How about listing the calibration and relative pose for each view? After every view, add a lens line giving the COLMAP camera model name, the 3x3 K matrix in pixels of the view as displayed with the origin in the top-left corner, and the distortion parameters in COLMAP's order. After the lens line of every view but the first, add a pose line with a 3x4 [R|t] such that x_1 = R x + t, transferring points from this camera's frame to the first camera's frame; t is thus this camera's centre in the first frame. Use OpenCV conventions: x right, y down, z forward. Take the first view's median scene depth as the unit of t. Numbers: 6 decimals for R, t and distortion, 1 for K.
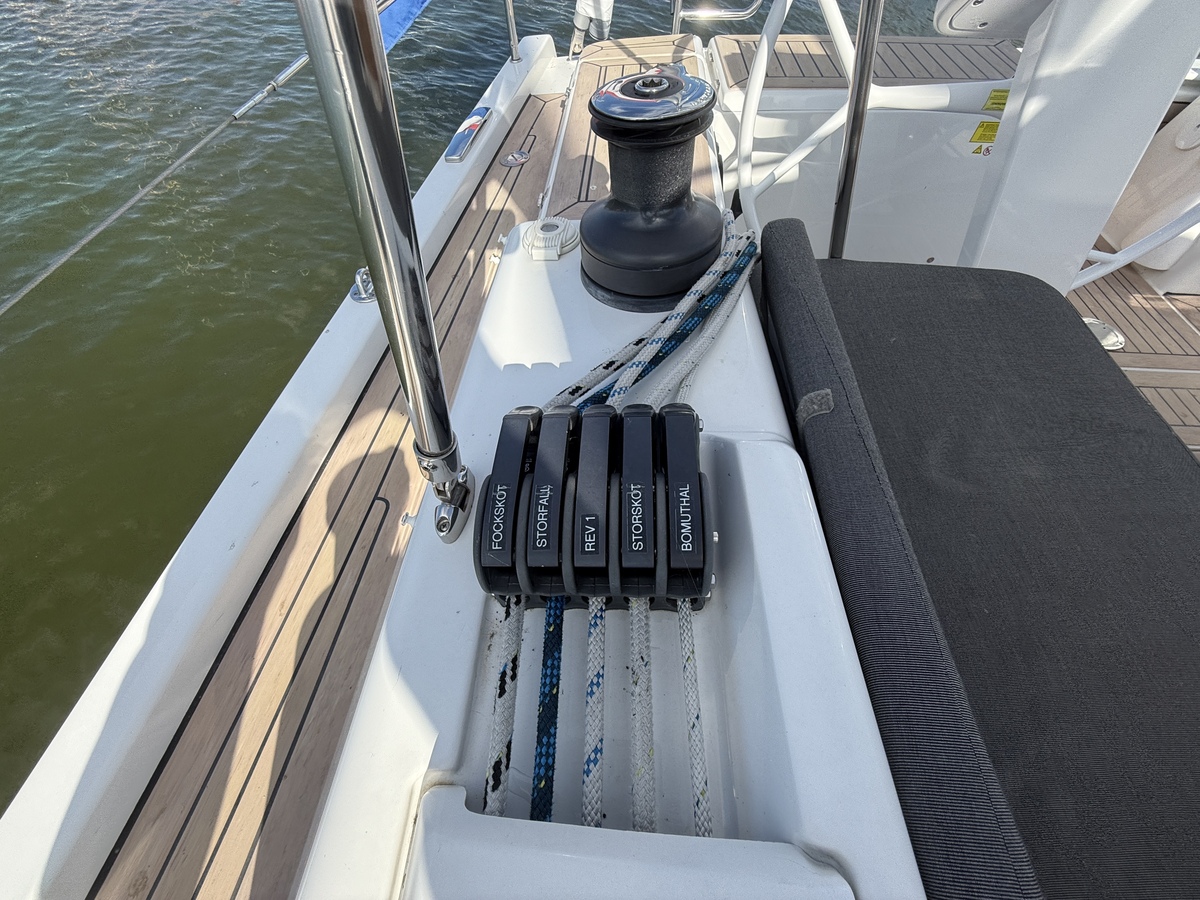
lens RADIAL K [[483.8, 0, 600.0], [0, 483.8, 450.0], [0, 0, 1]] dist [0.000290, 0.000024]
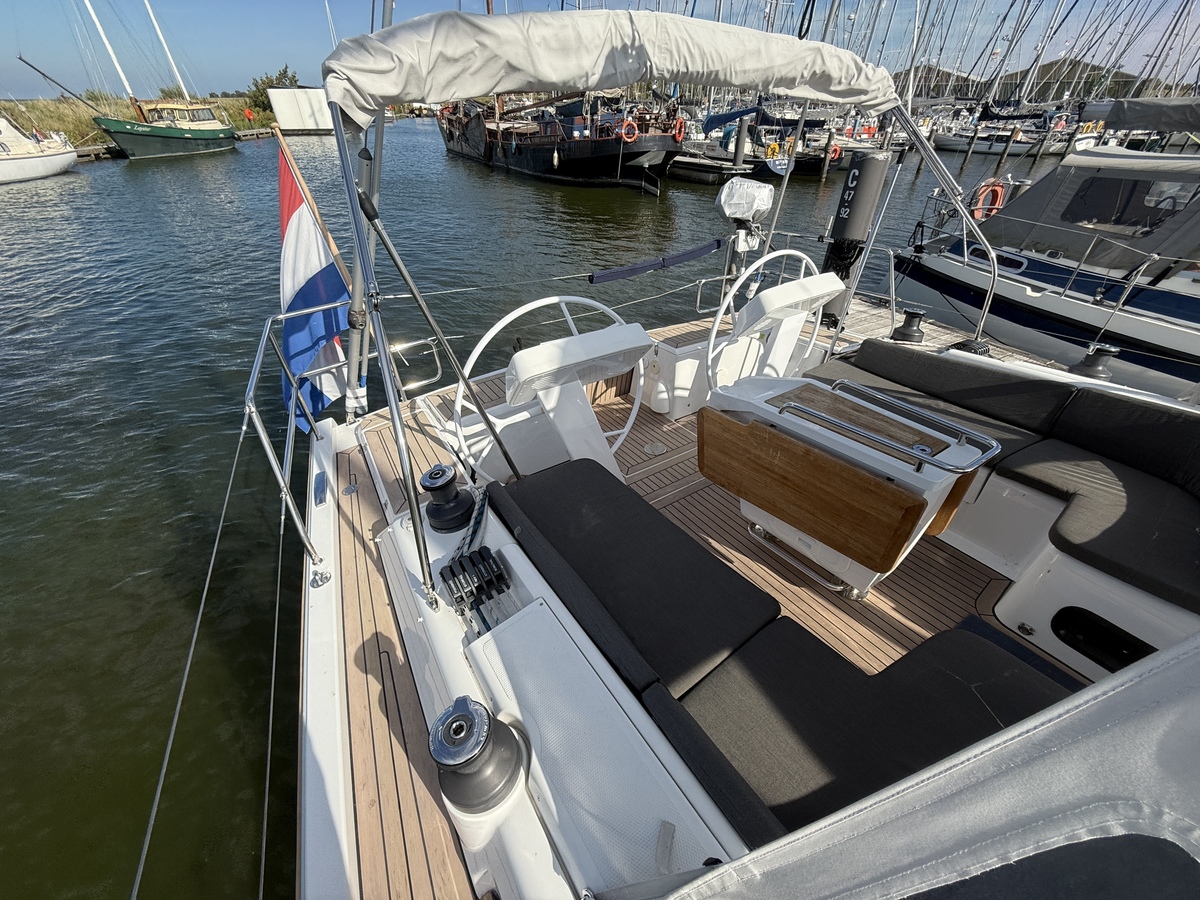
lens RADIAL K [[483.8, 0, 600.0], [0, 483.8, 450.0], [0, 0, 1]] dist [0.000290, 0.000024]
pose [[0.820506, -0.359922, 0.444101, -0.308447], [0.502721, 0.824143, -0.260884, 0.460554], [-0.272105, 0.437316, 0.857154, -1.775426]]
